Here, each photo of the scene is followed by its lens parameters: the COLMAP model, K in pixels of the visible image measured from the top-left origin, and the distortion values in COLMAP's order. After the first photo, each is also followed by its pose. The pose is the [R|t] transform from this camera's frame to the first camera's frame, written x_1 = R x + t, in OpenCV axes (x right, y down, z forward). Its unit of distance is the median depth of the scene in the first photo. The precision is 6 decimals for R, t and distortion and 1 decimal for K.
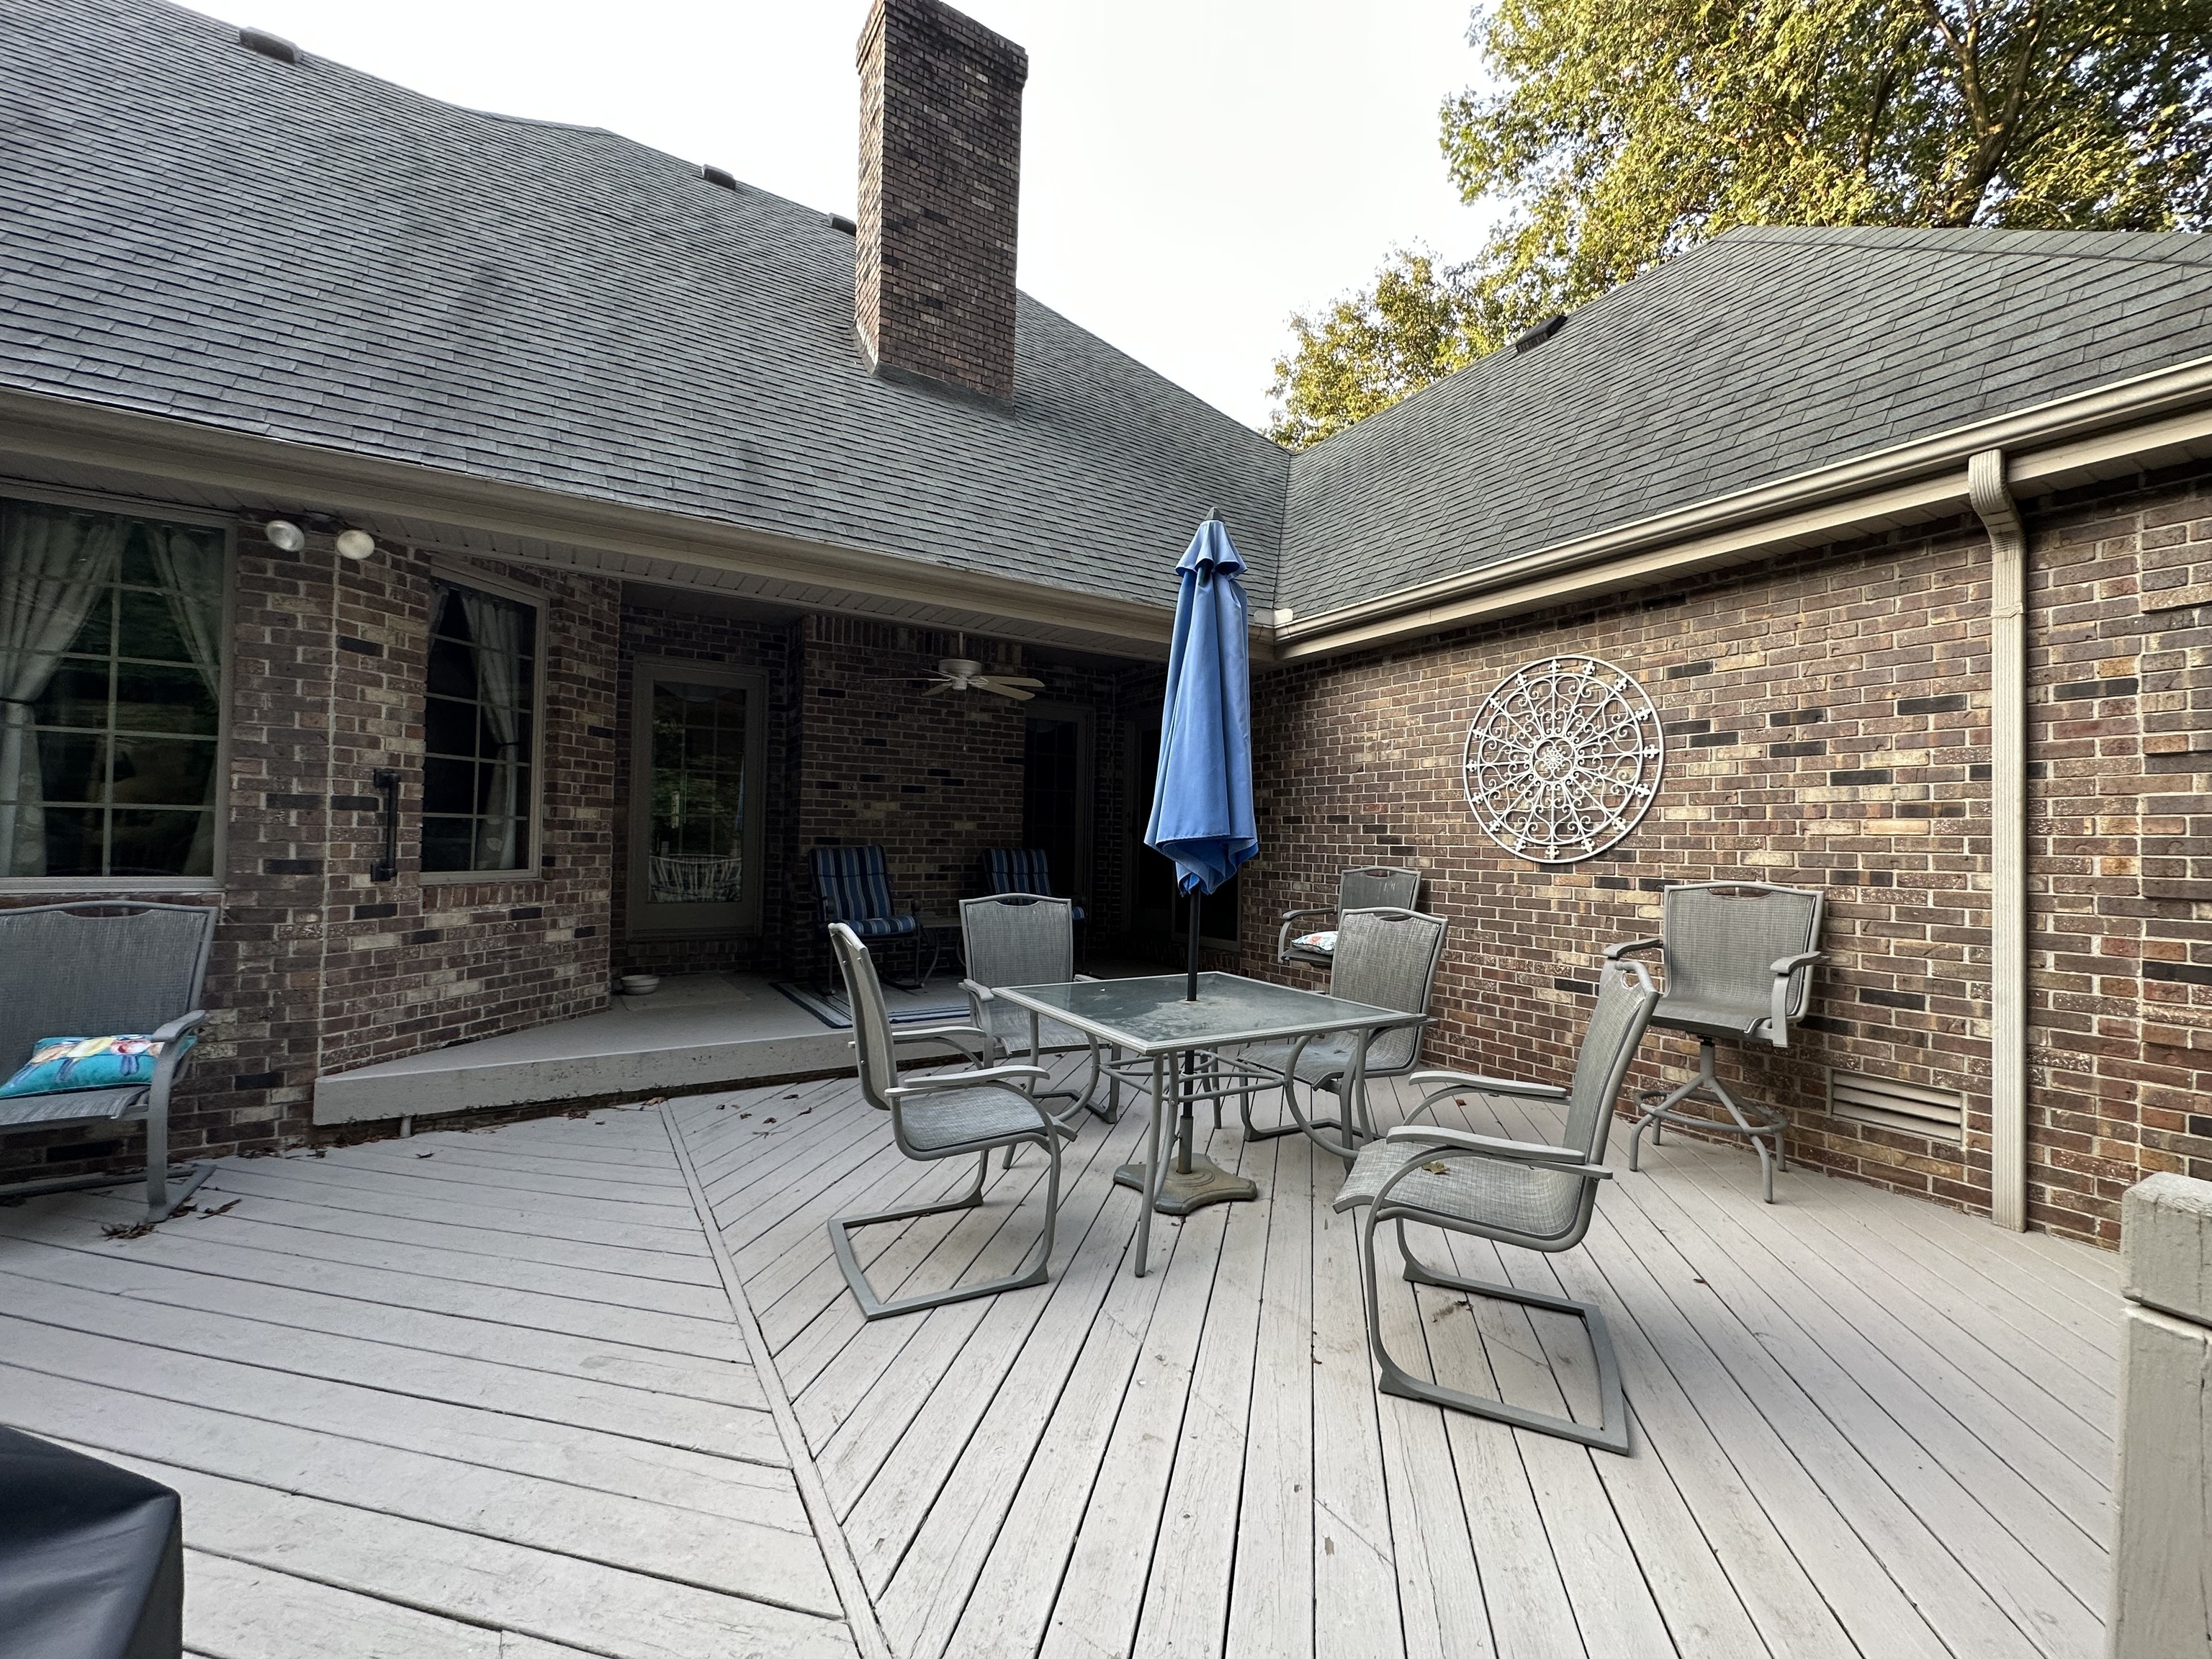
lens RADIAL K [[884.9, 0, 1106.9], [0, 884.9, 829.7], [0, 0, 1]] dist [0.000968, -0.000028]
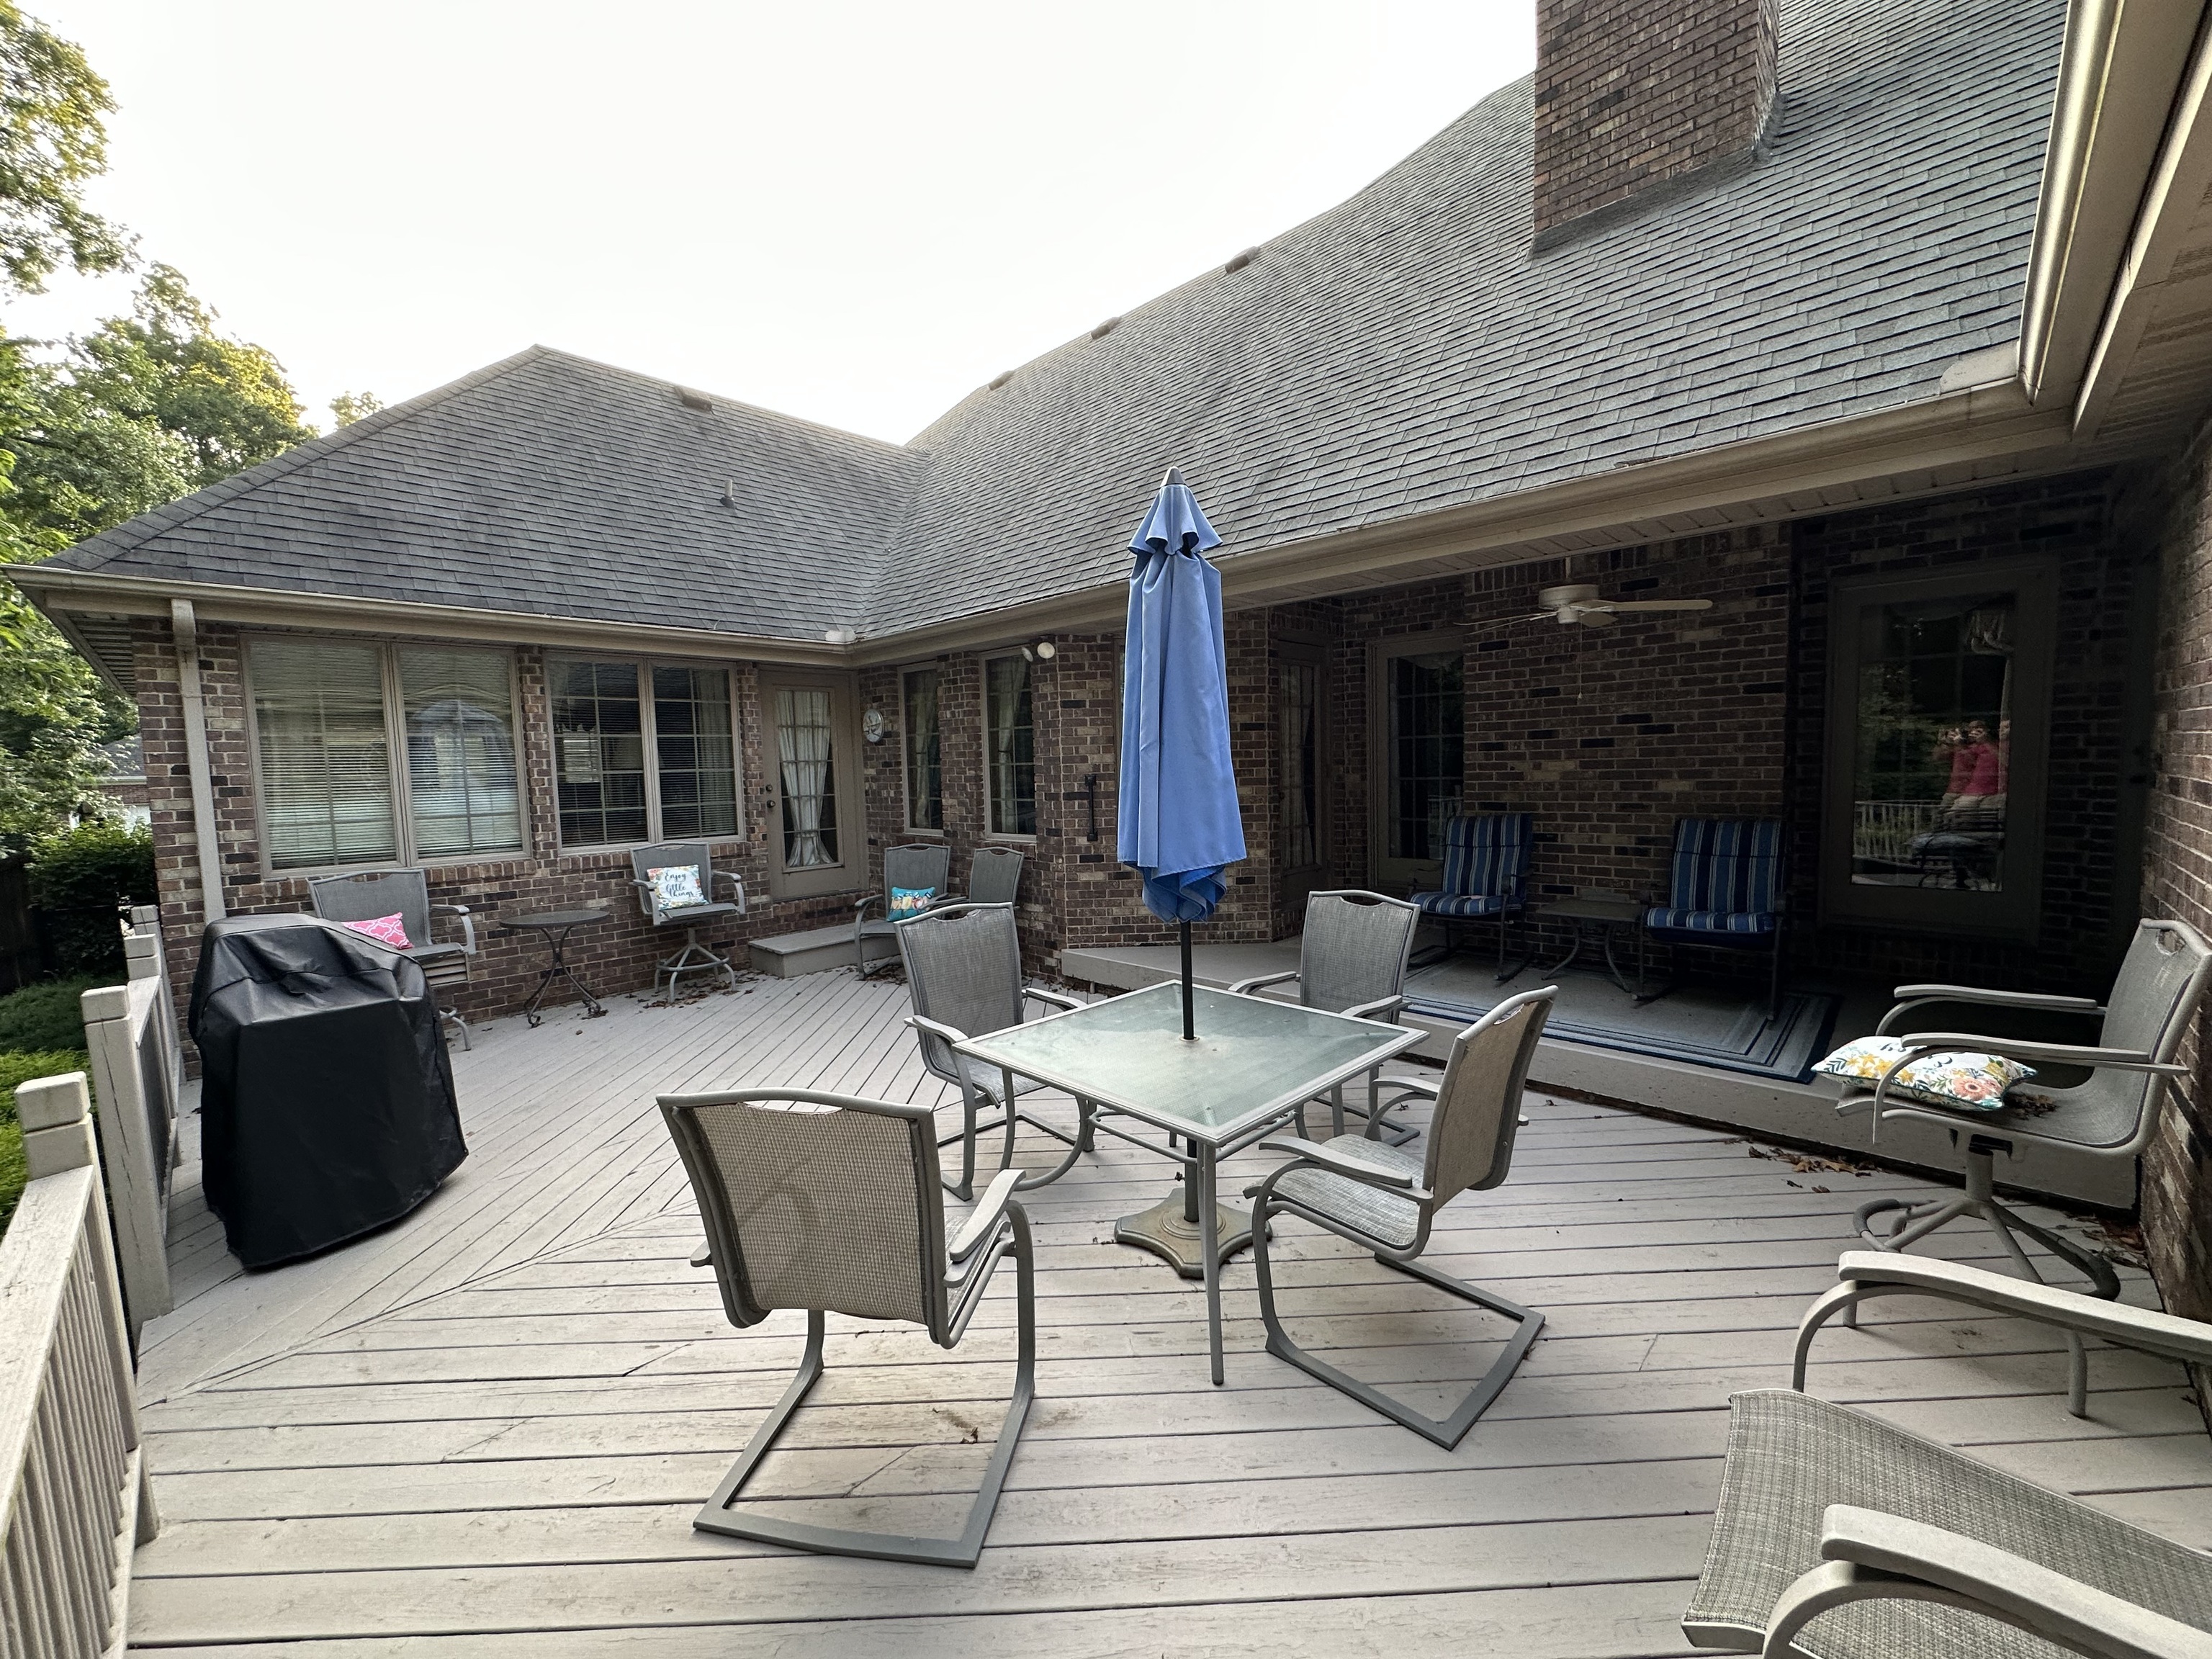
lens RADIAL K [[884.9, 0, 1104.9], [0, 884.9, 829.8], [0, 0, 1]] dist [0.000968, -0.000028]
pose [[0.239170, 0.049816, -0.969699, 0.630613], [0.047896, 0.996862, 0.063024, -0.052604], [0.969796, -0.061518, 0.236033, 0.483785]]
